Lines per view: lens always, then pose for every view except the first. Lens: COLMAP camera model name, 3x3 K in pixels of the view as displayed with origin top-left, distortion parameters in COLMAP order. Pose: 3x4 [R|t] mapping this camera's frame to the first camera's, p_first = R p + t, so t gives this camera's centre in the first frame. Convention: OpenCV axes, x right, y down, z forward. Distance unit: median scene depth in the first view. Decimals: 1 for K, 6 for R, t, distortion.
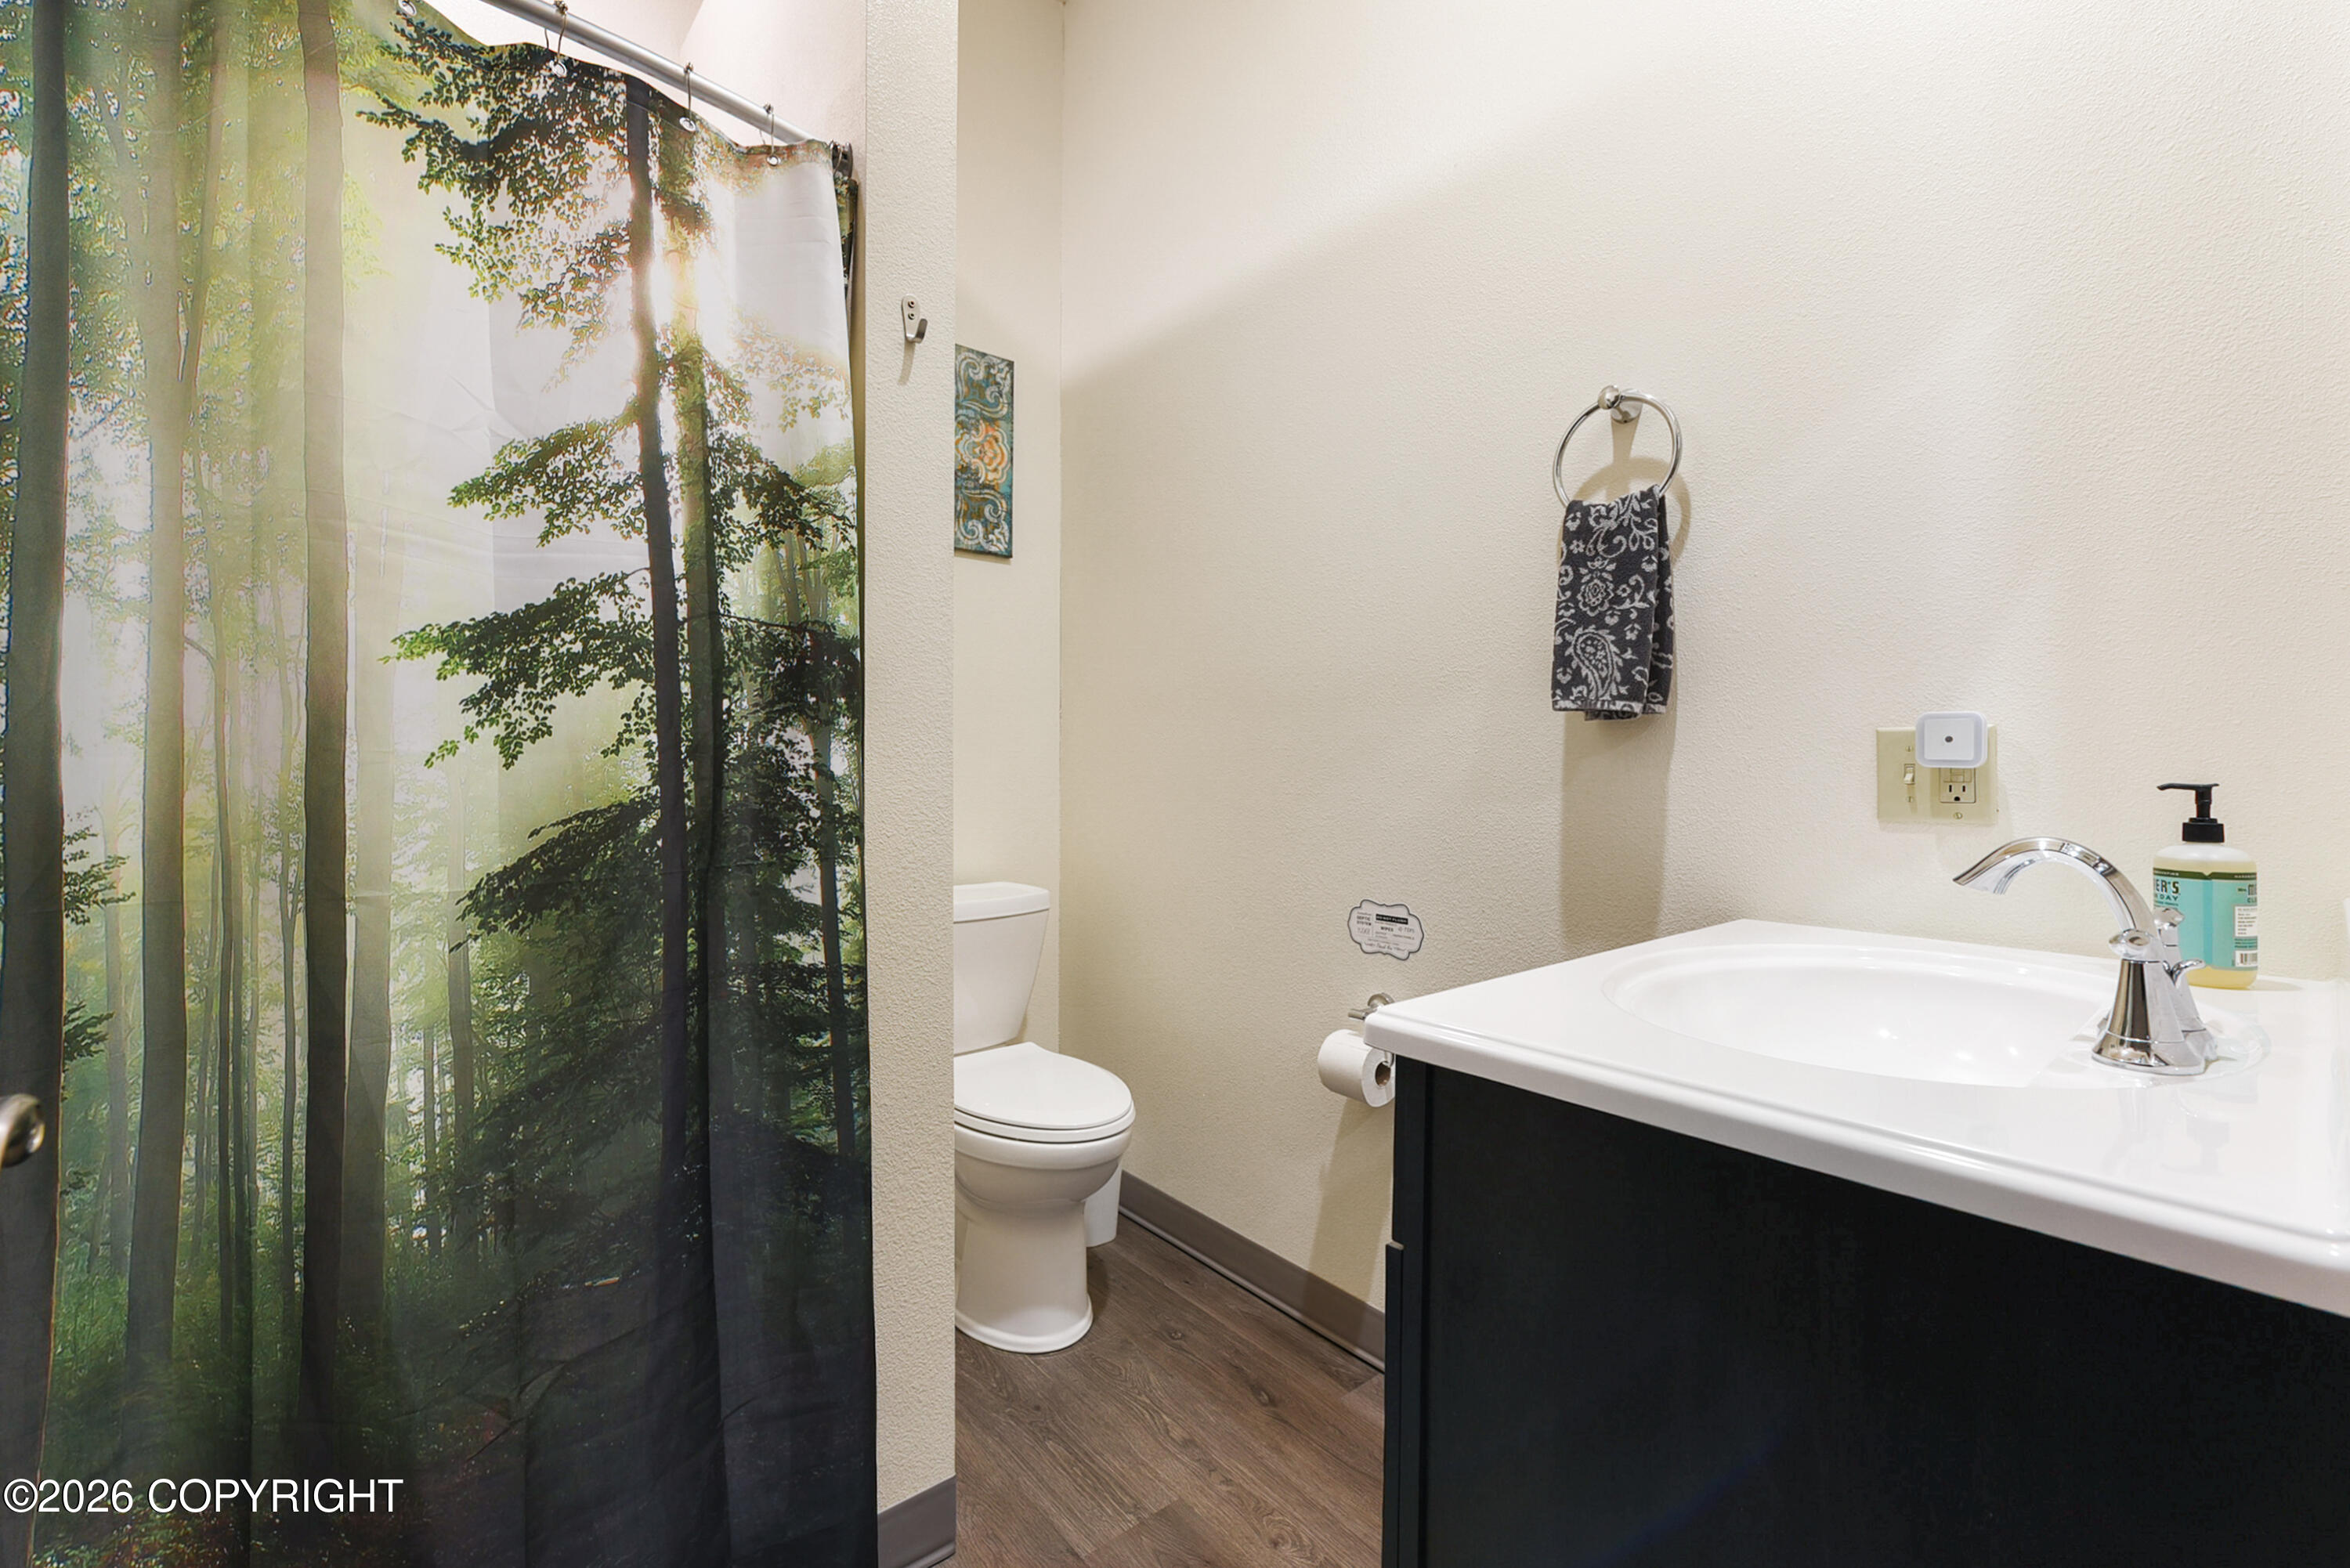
lens RADIAL K [[987.4, 0, 1173.3], [0, 987.4, 779.3], [0, 0, 1]] dist [0.000920, -0.000374]
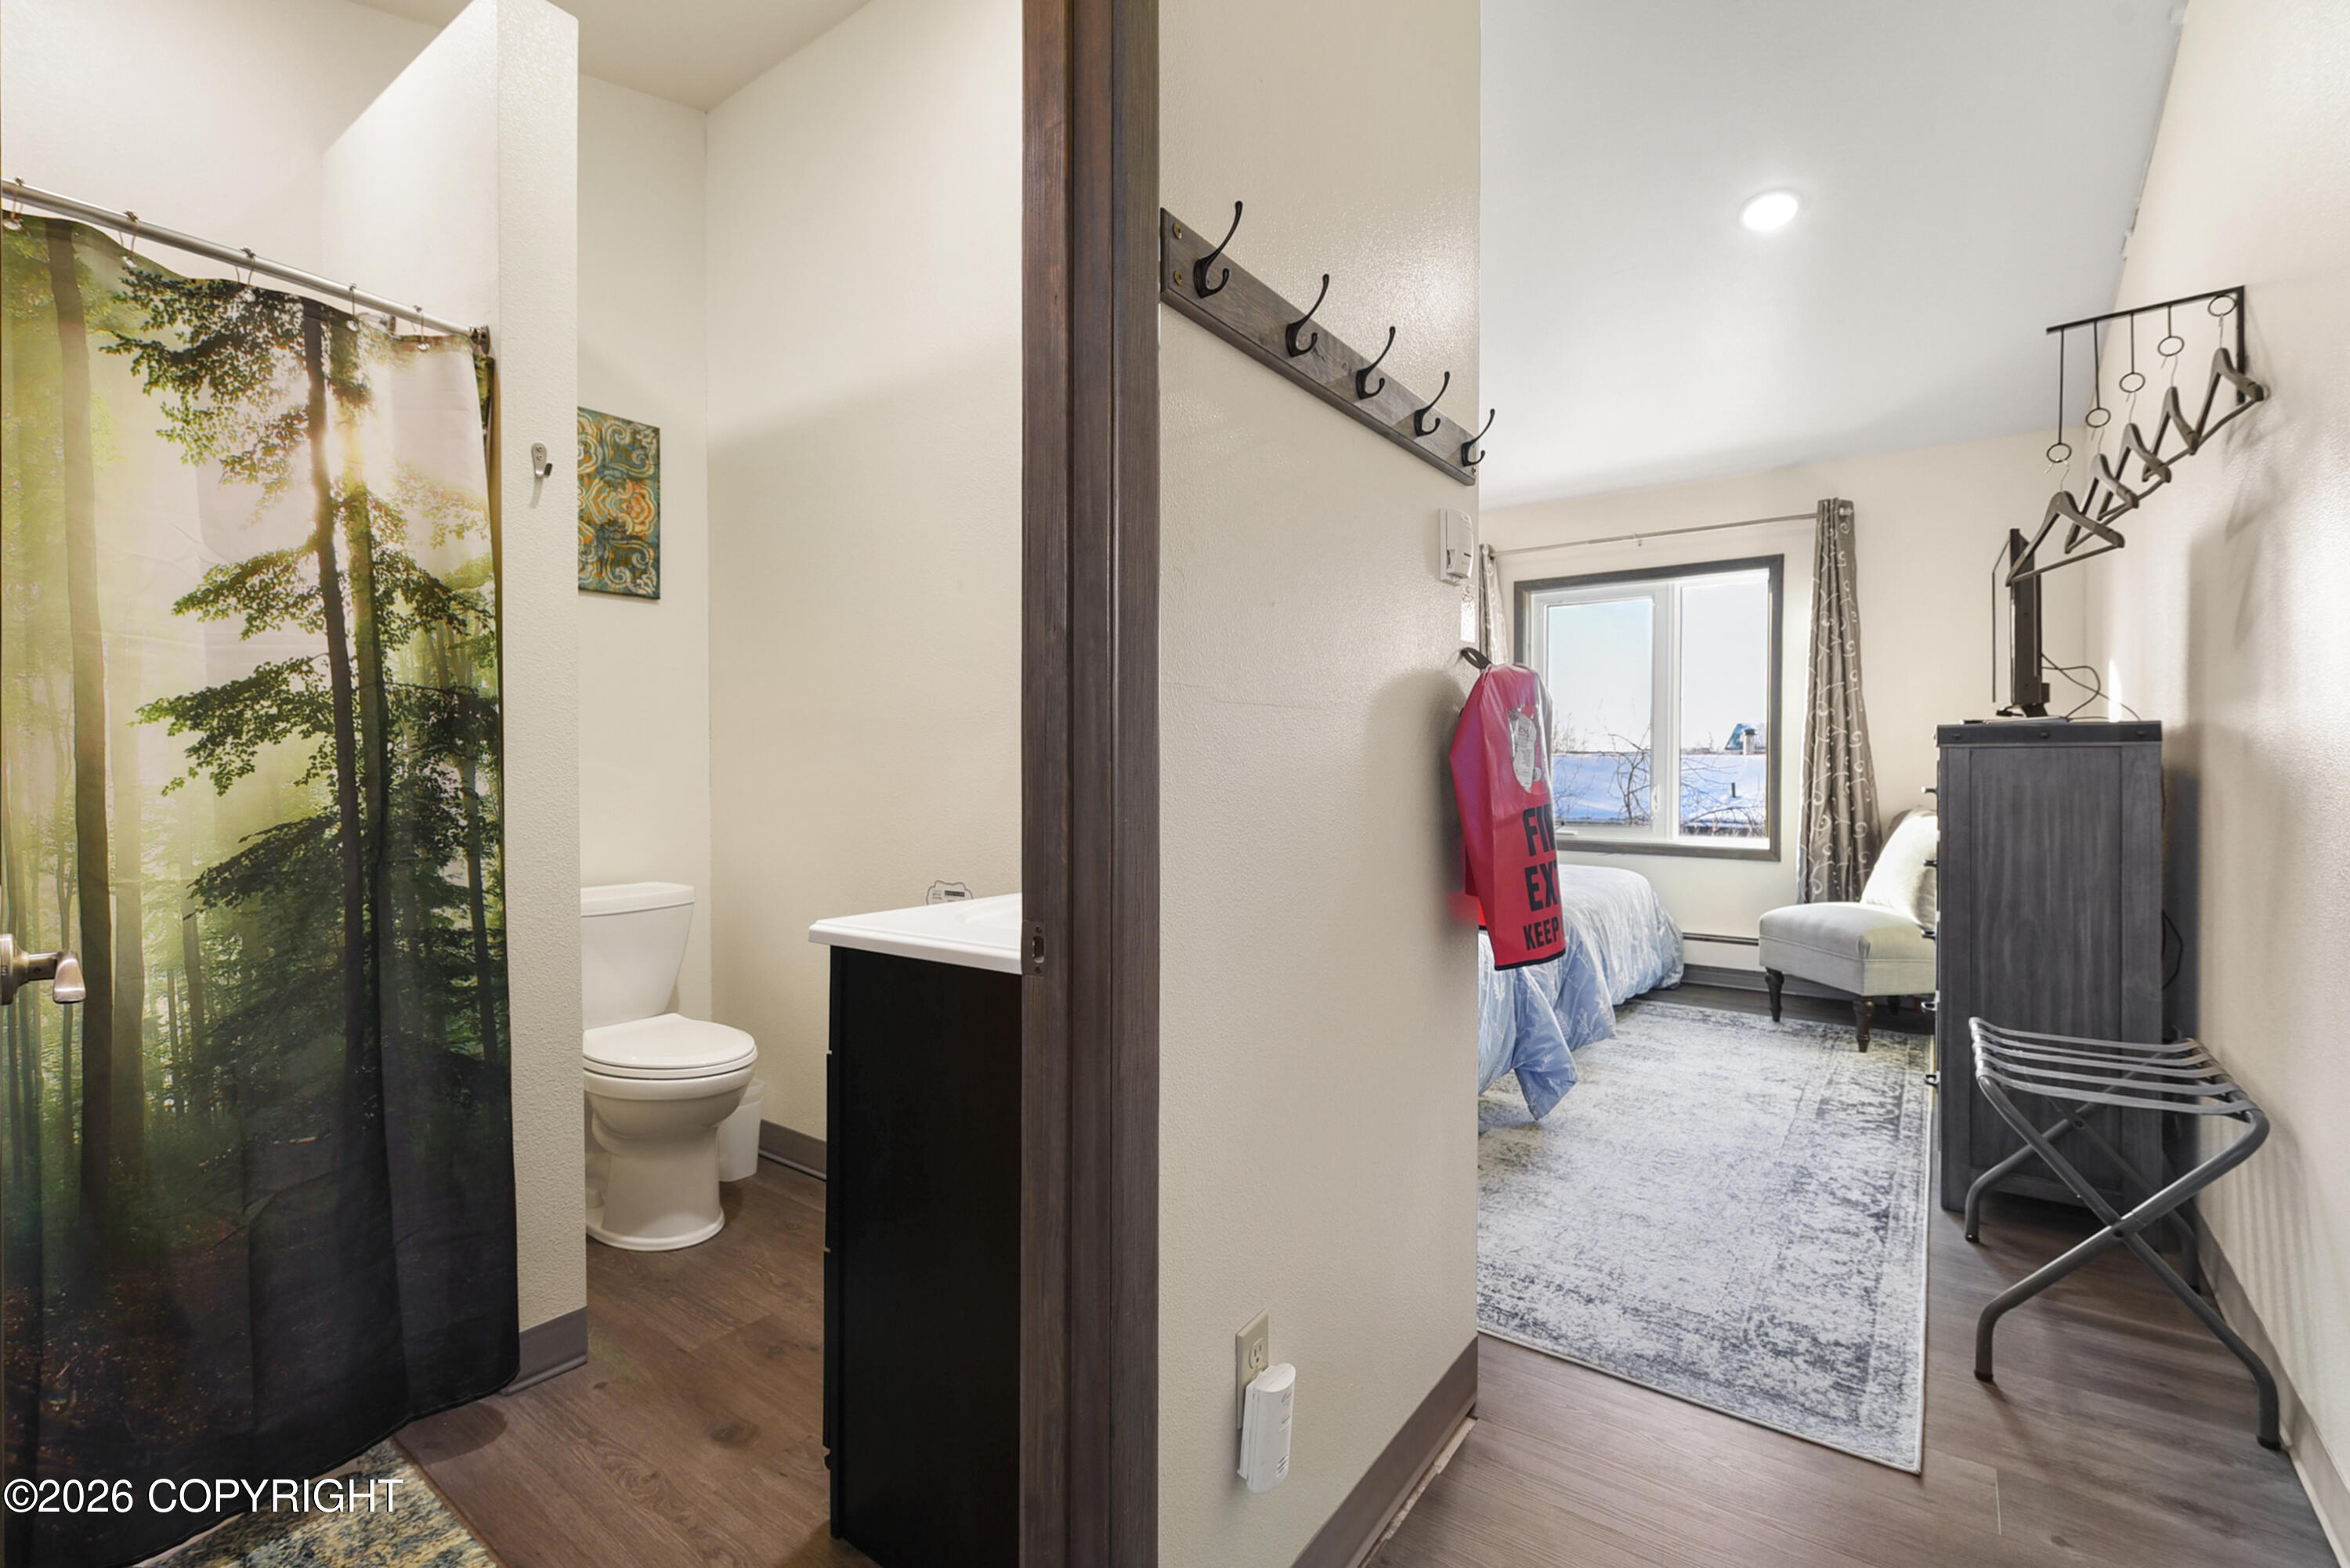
lens RADIAL K [[1056.9, 0, 1188.2], [0, 1056.9, 779.7], [0, 0, 1]] dist [0.001447, -0.000488]
pose [[0.969583, -0.012054, 0.244467, 0.290347], [0.012626, 0.999920, -0.000774, -0.013515], [-0.244438, 0.003837, 0.969657, -0.764226]]
